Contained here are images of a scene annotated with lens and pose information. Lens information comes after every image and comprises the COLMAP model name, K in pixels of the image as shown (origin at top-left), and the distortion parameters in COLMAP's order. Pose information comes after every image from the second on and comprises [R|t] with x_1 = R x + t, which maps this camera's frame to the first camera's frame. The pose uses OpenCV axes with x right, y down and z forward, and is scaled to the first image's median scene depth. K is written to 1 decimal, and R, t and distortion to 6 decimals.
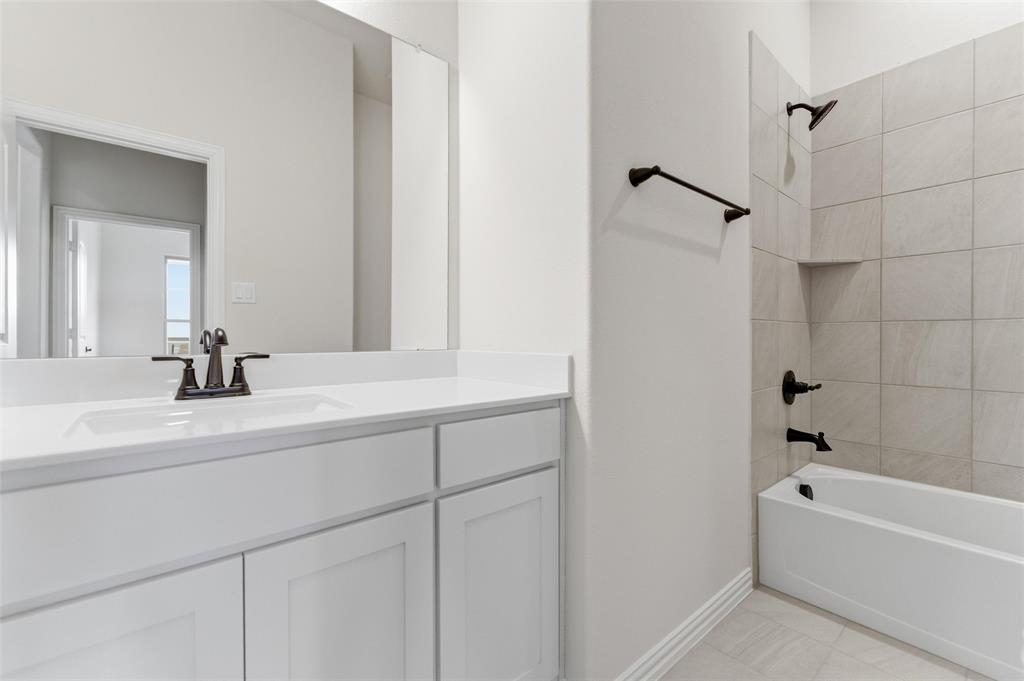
lens RADIAL K [[414.4, 0, 504.3], [0, 414.4, 334.3], [0, 0, 1]] dist [-0.009644, -0.000180]
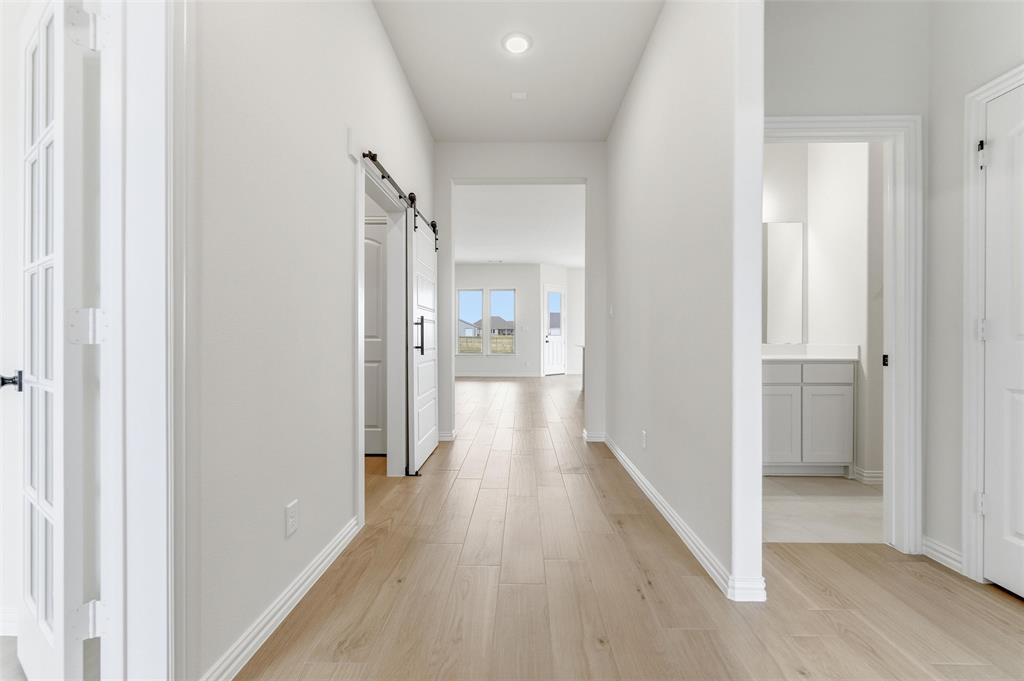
lens RADIAL K [[414.4, 0, 510.9], [0, 414.4, 337.3], [0, 0, 1]] dist [-0.009644, -0.000180]
pose [[0.759788, 0.005606, -0.650147, 0.181699], [-0.003534, 0.999984, 0.004492, -0.005109], [0.650161, -0.001115, 0.759795, -2.579400]]
